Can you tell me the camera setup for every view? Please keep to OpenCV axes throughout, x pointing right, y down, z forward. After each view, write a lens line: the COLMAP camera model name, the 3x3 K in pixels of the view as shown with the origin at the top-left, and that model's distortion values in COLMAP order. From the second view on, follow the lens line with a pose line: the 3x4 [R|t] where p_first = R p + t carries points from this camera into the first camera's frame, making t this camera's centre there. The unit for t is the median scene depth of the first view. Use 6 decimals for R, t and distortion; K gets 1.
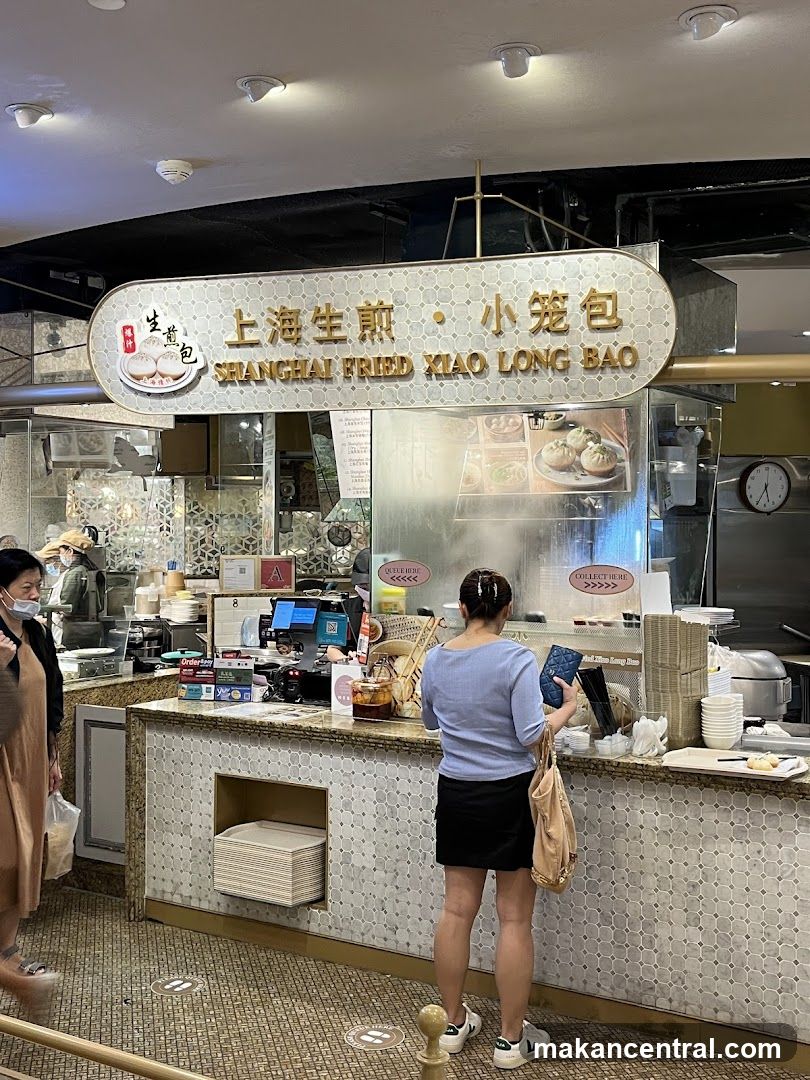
lens RADIAL K [[1212.2, 0, 412.2], [0, 1212.2, 539.9], [0, 0, 1]] dist [0.018582, 0.000000]
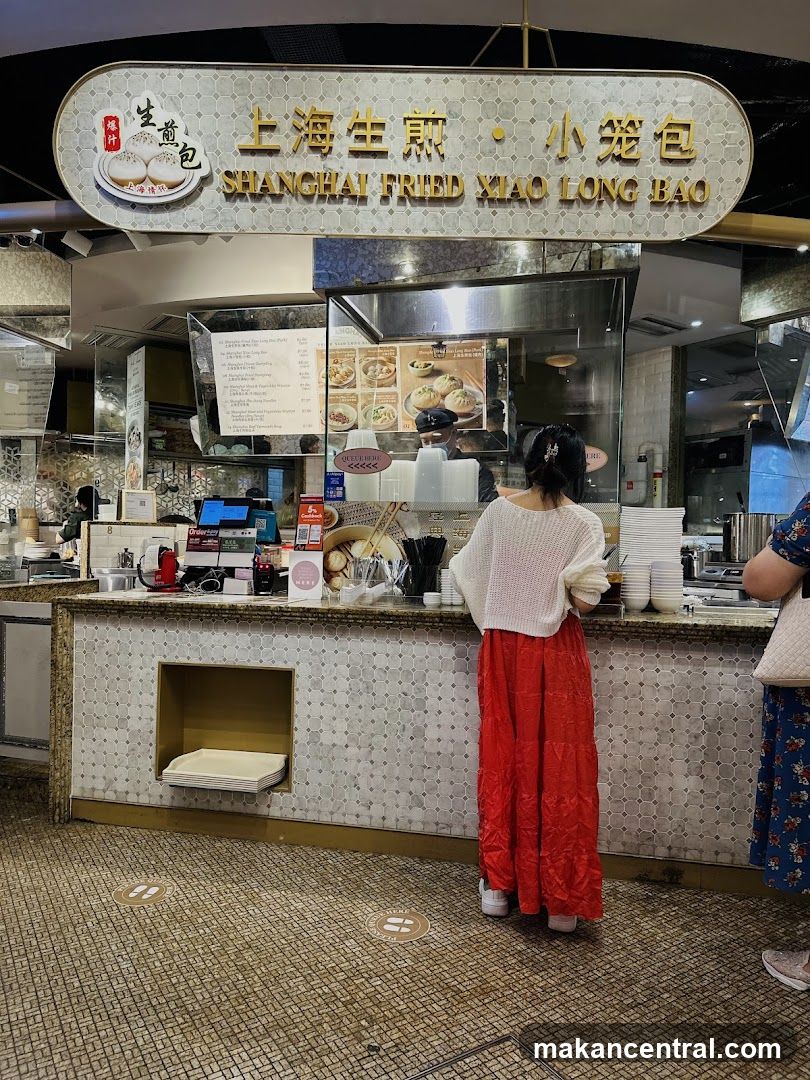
lens RADIAL K [[753.9, 0, 406.9], [0, 753.9, 546.6], [0, 0, 1]] dist [0.044083, -0.064937]
pose [[0.946658, 0.012103, 0.322013, -0.205110], [-0.012405, 0.999922, -0.001116, 0.117797], [-0.322001, -0.002939, 0.946735, 0.435913]]
